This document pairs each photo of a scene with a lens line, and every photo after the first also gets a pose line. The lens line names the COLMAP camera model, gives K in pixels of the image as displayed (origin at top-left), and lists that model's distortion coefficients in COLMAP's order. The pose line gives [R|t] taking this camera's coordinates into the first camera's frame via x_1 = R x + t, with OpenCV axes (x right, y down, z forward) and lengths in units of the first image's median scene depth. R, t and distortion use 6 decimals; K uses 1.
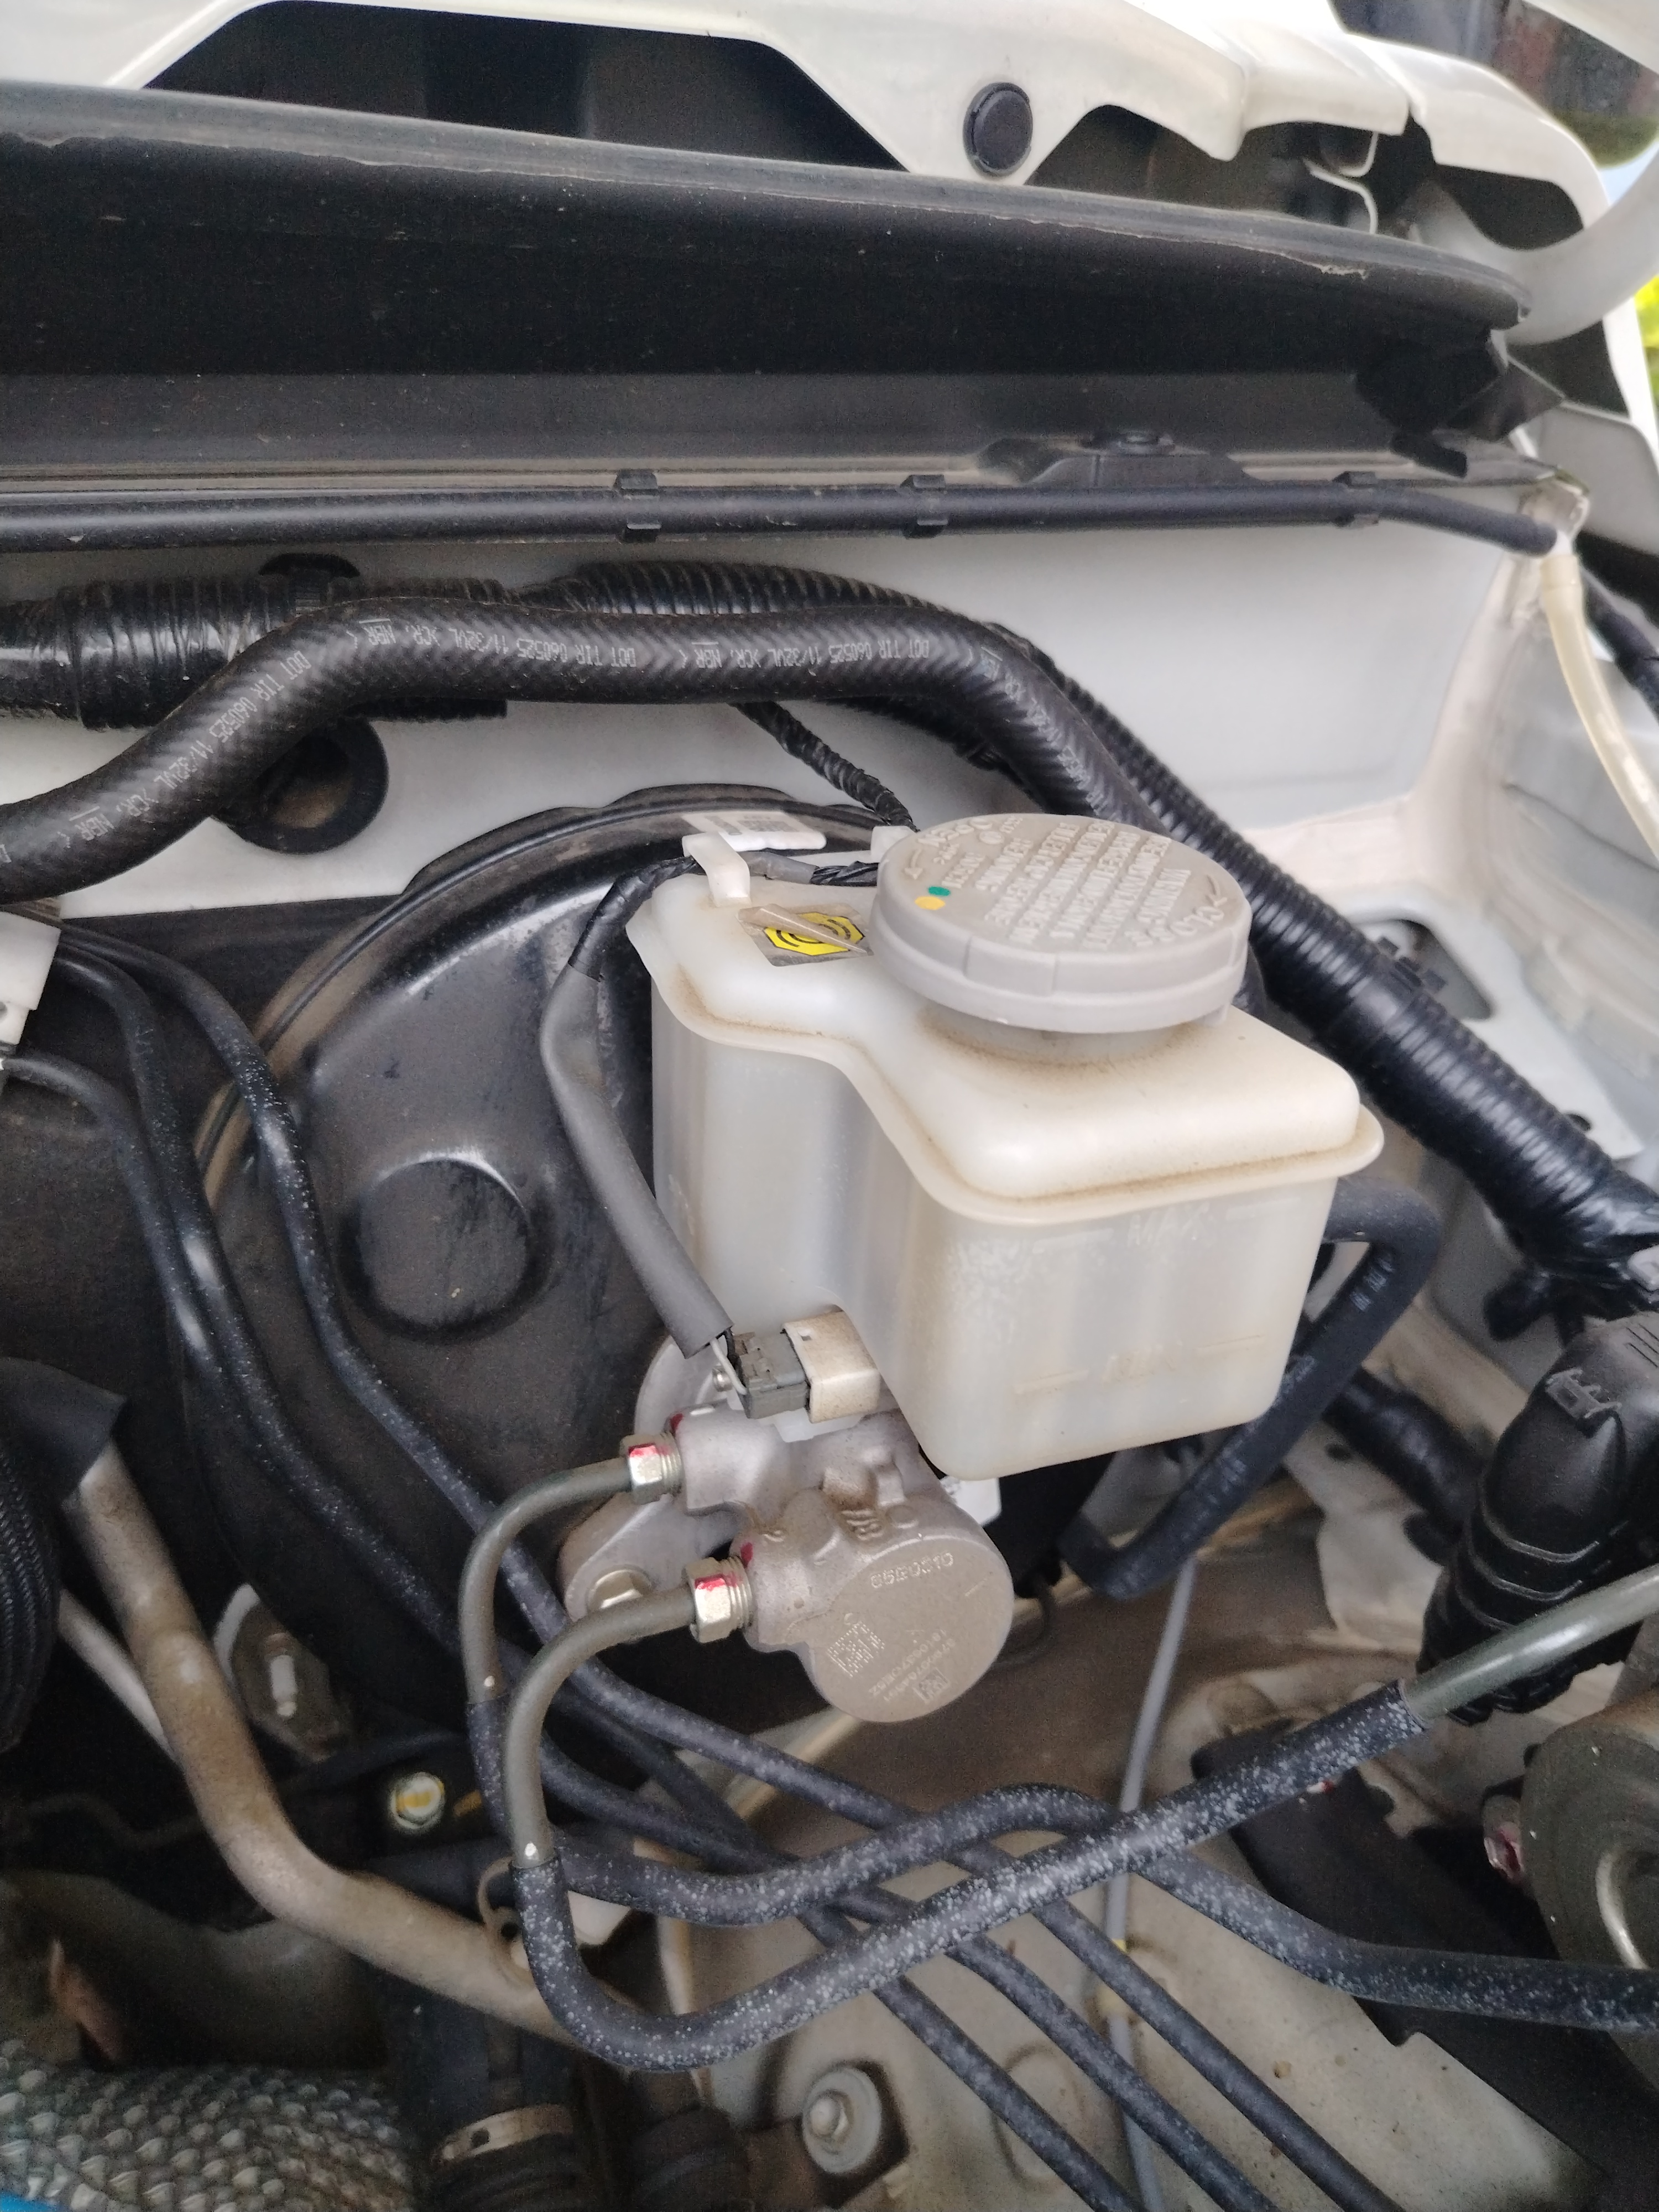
lens RADIAL K [[1574.6, 0, 833.4], [0, 1574.6, 1109.0], [0, 0, 1]] dist [0.007037, -0.026016]
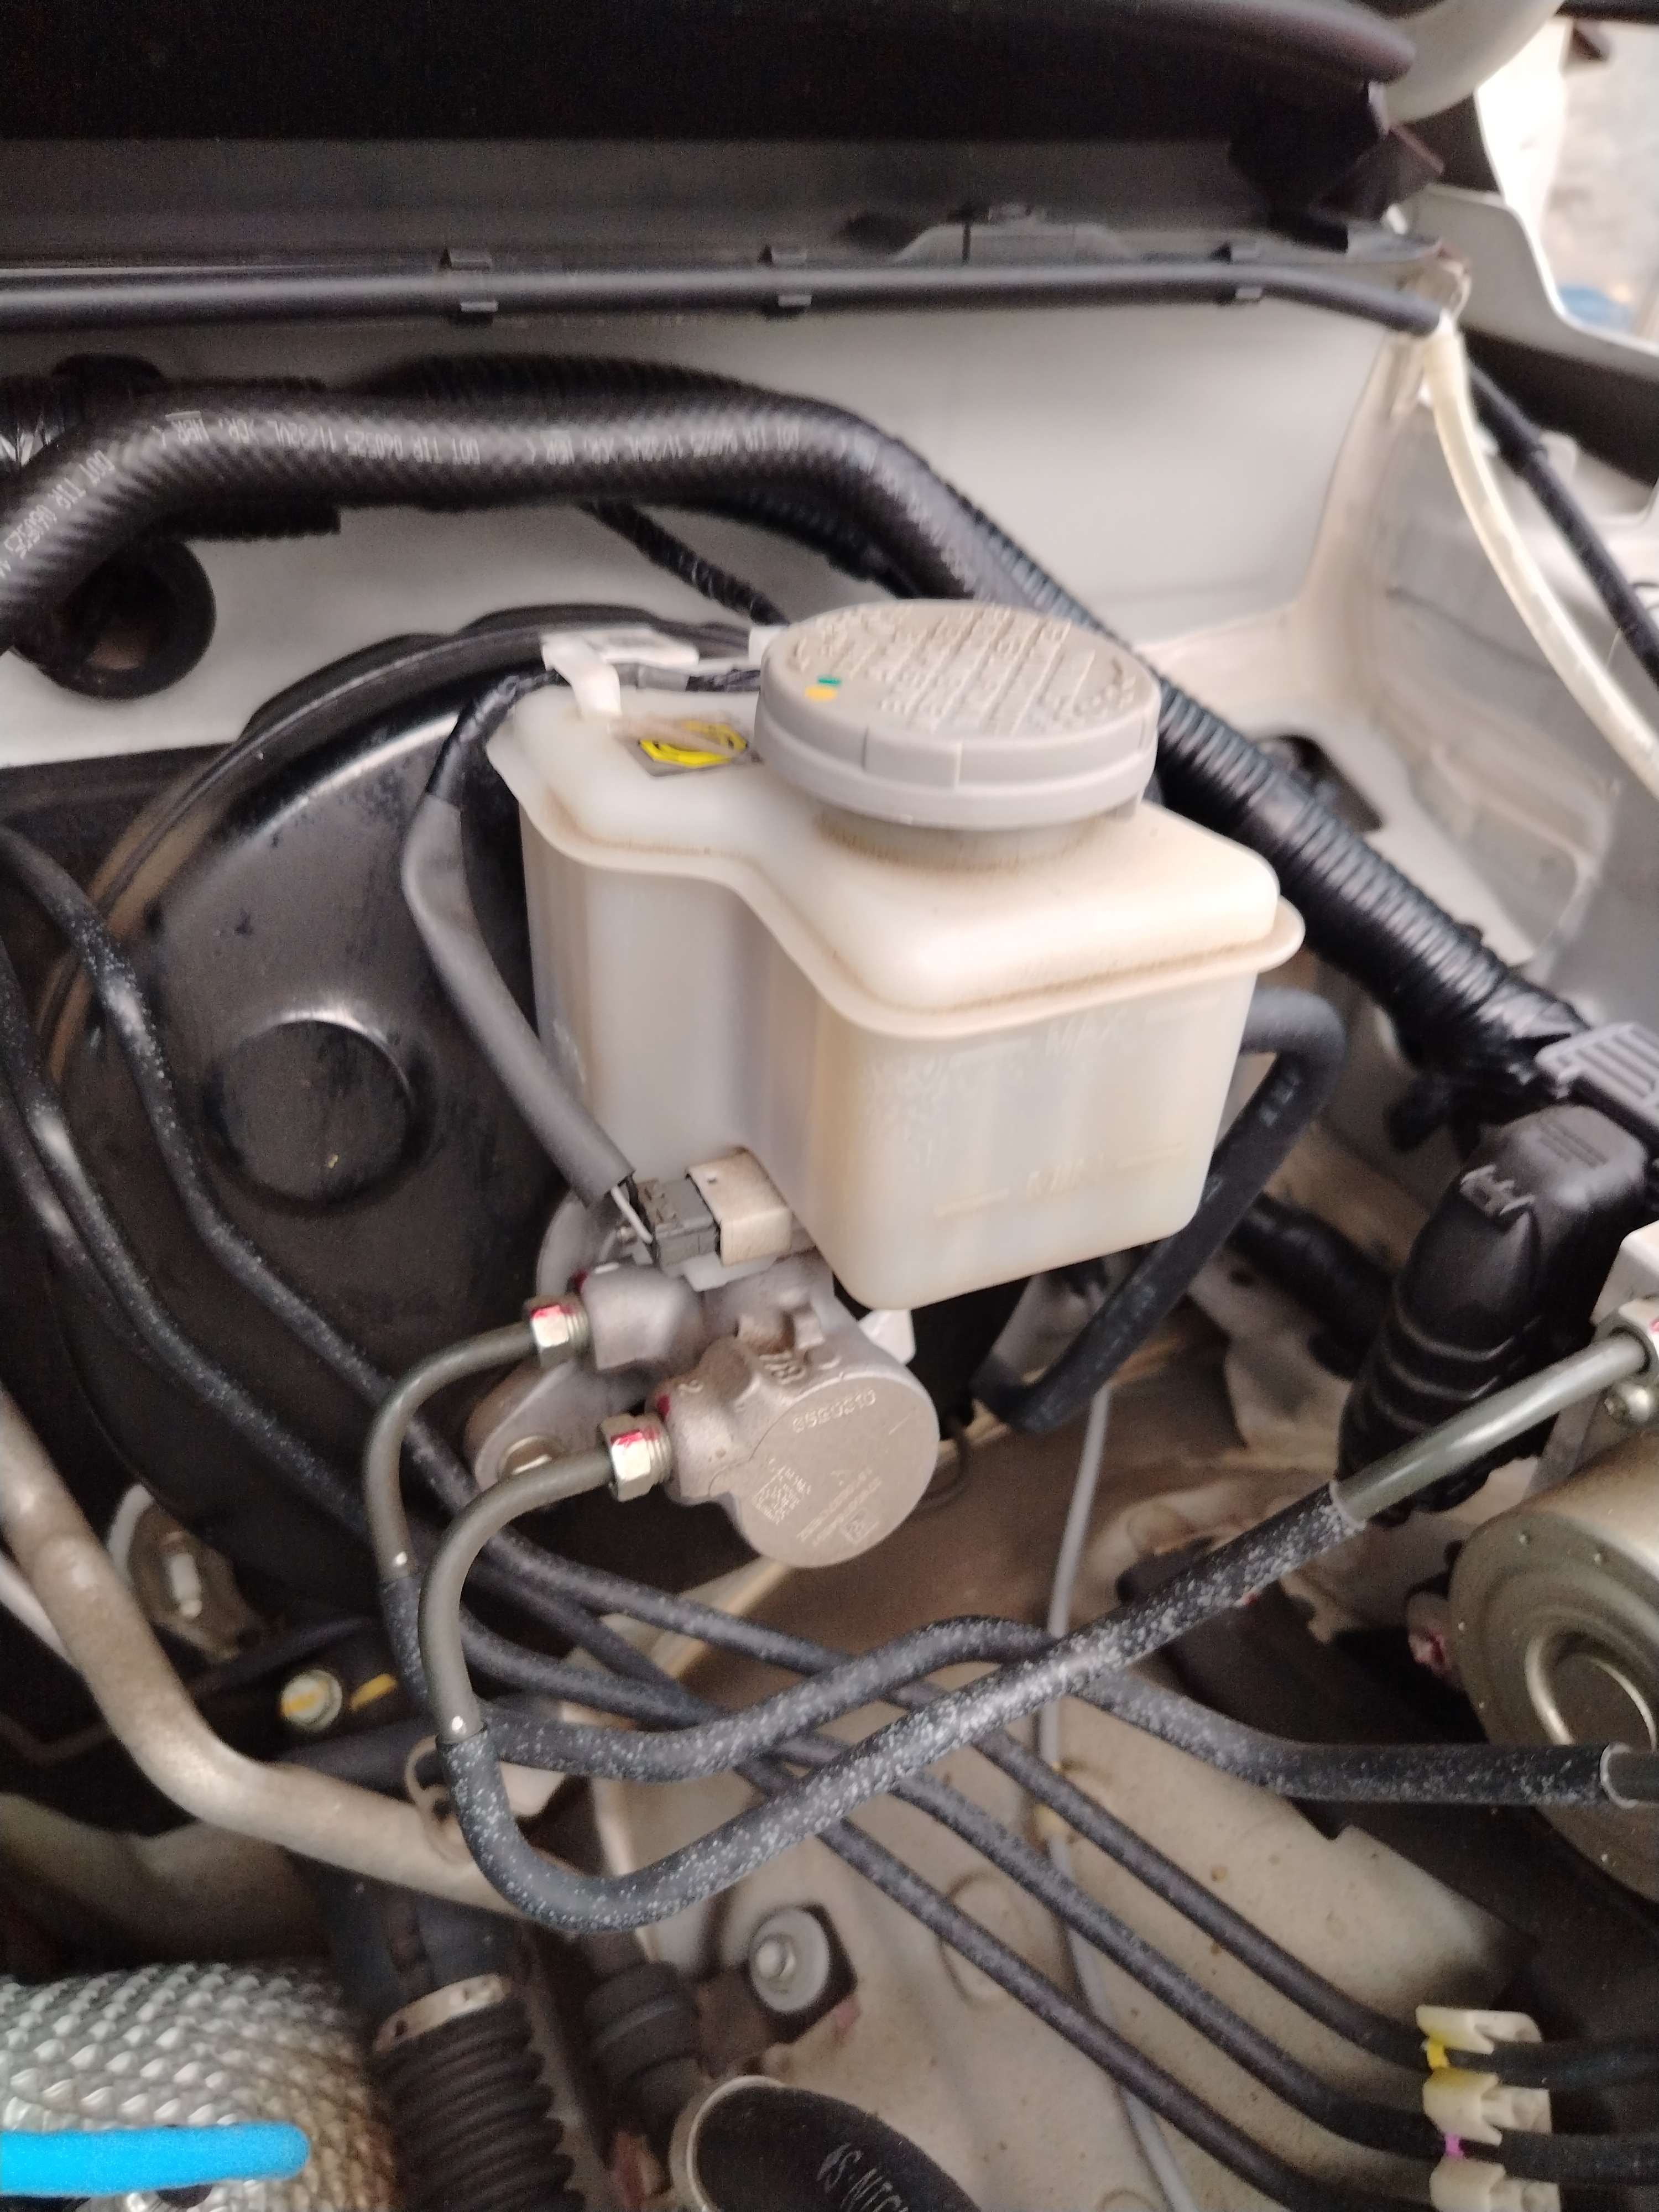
lens RADIAL K [[1574.6, 0, 830.3], [0, 1574.6, 1112.8], [0, 0, 1]] dist [0.007037, -0.026016]
pose [[0.995718, -0.057673, 0.072247, -0.011560], [0.051732, 0.995325, 0.081561, 0.029286], [-0.076613, -0.077474, 0.994046, 0.049530]]
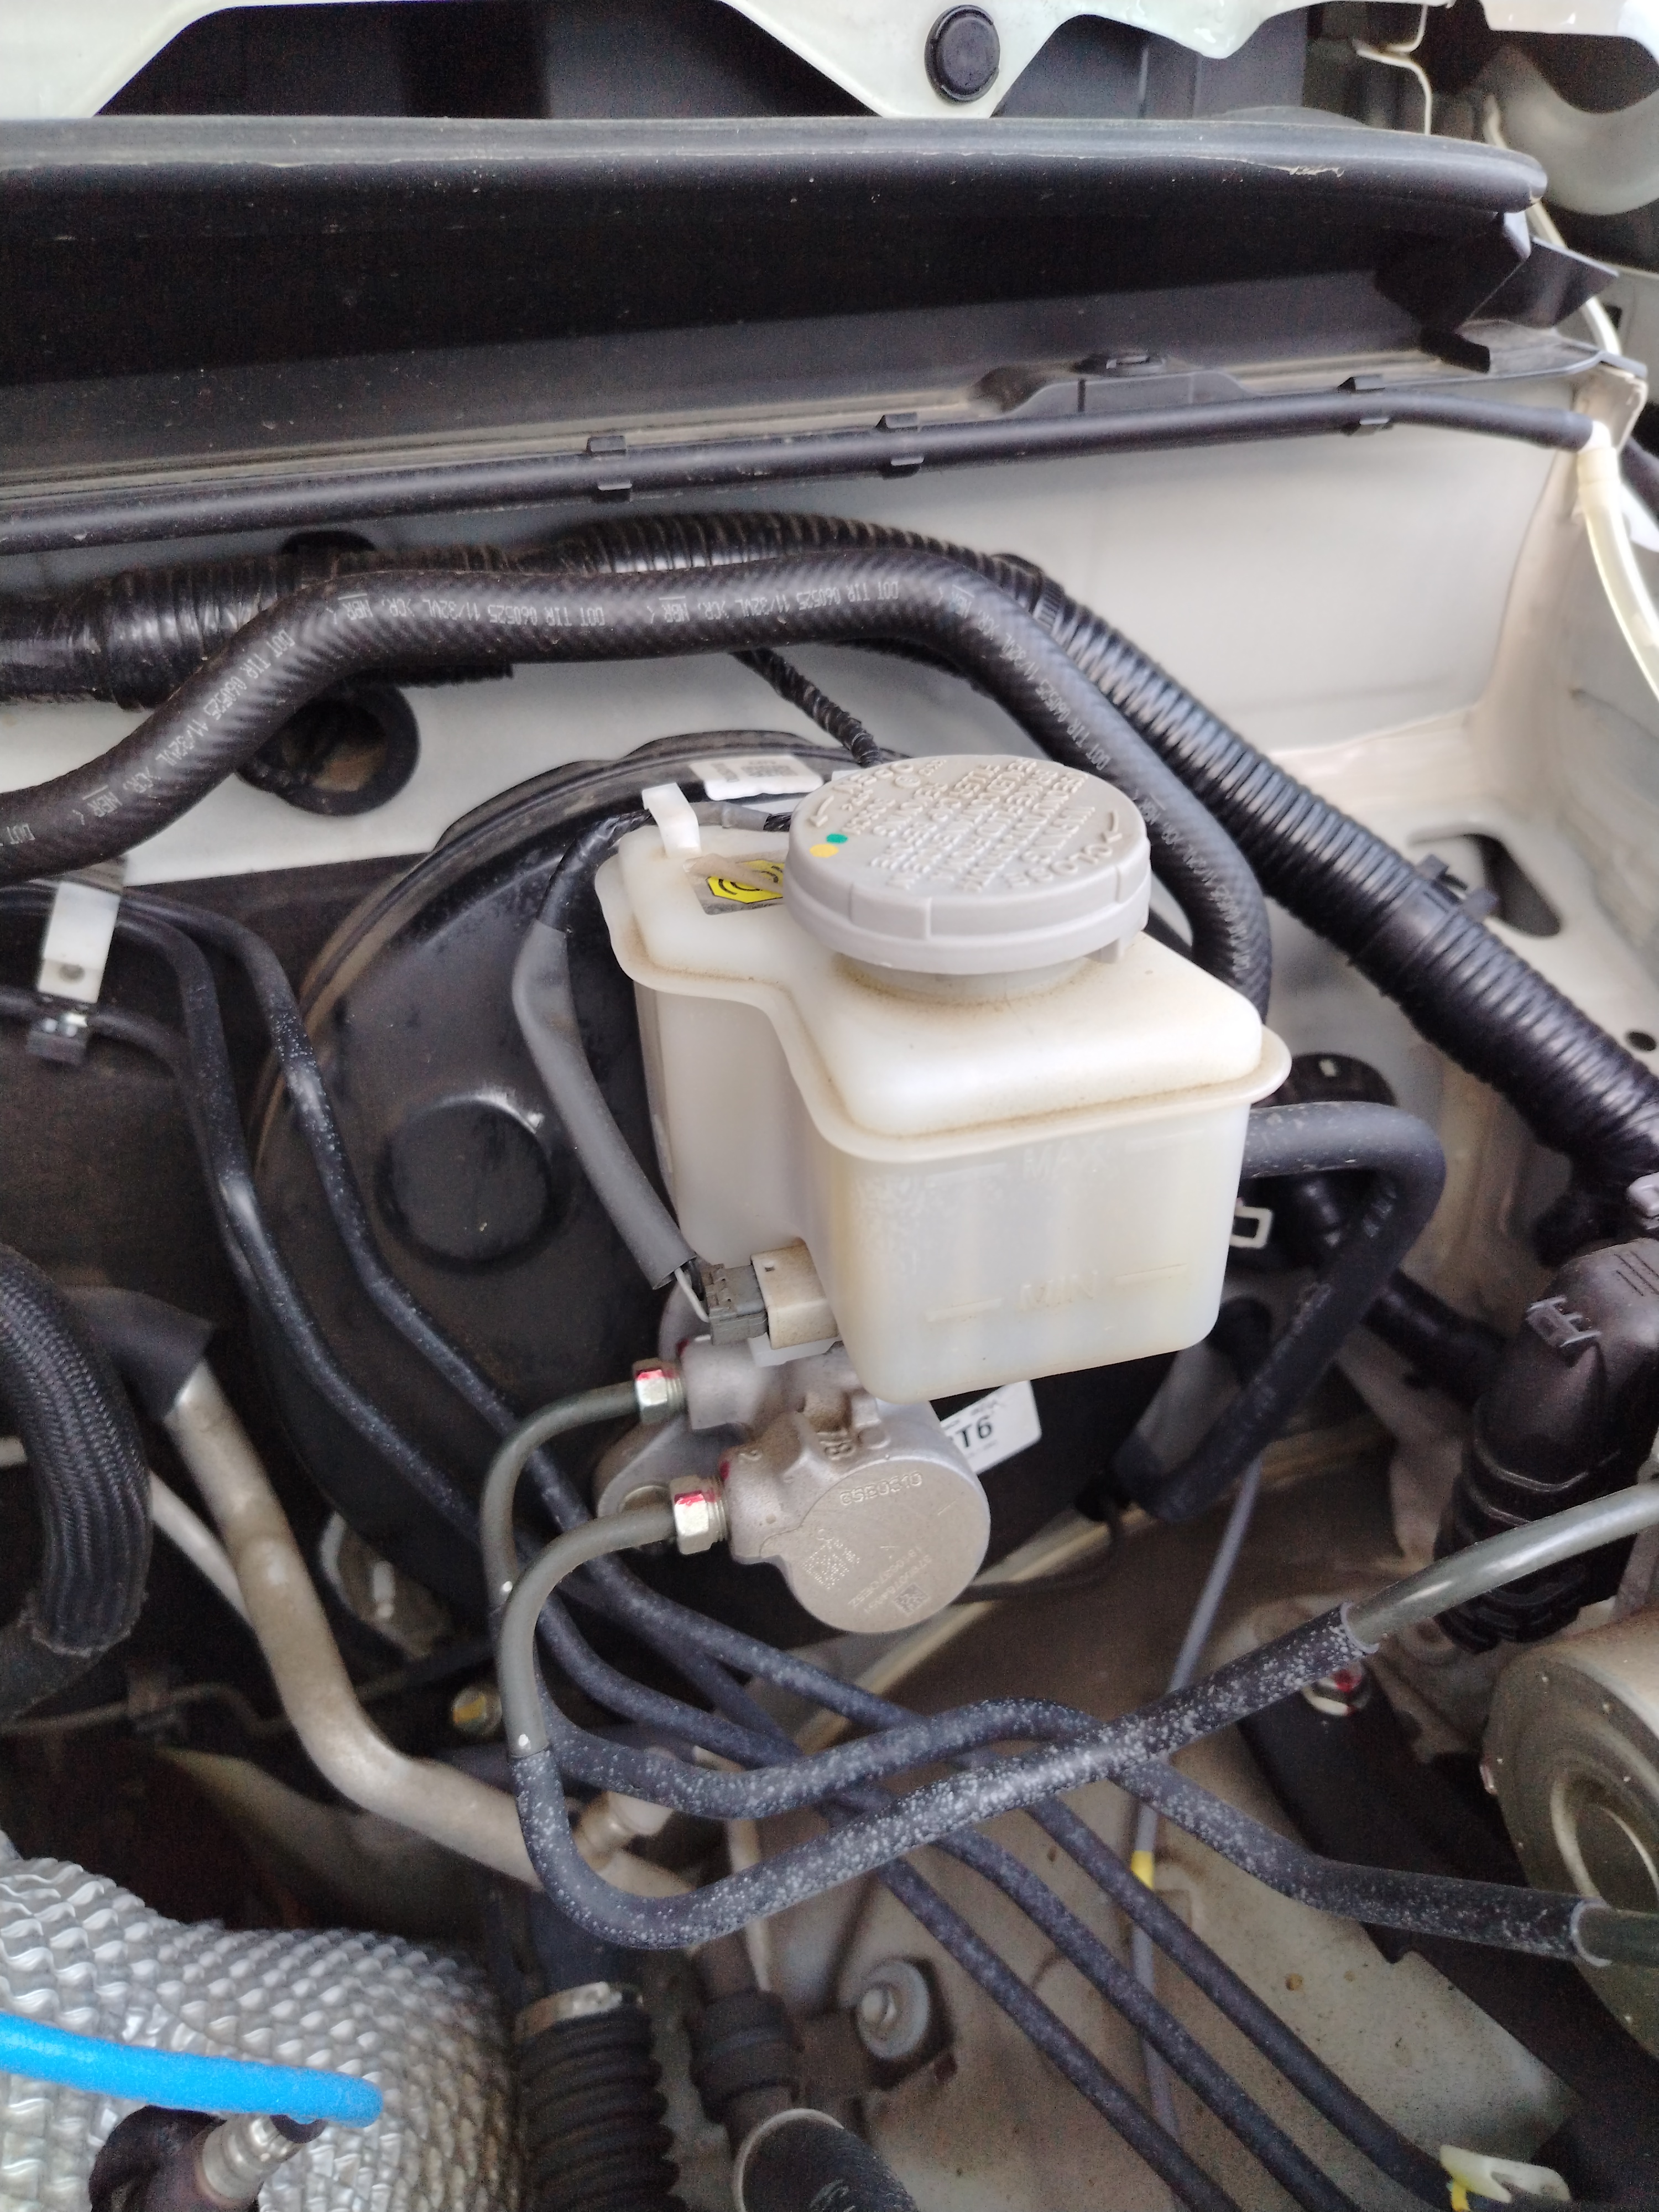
lens RADIAL K [[1574.6, 0, 847.9], [0, 1574.6, 1107.9], [0, 0, 1]] dist [0.007037, -0.026016]
pose [[0.991985, -0.016350, -0.125293, 0.156567], [0.022054, 0.998776, 0.044272, -0.005990], [0.124416, -0.046681, 0.991131, -0.022117]]
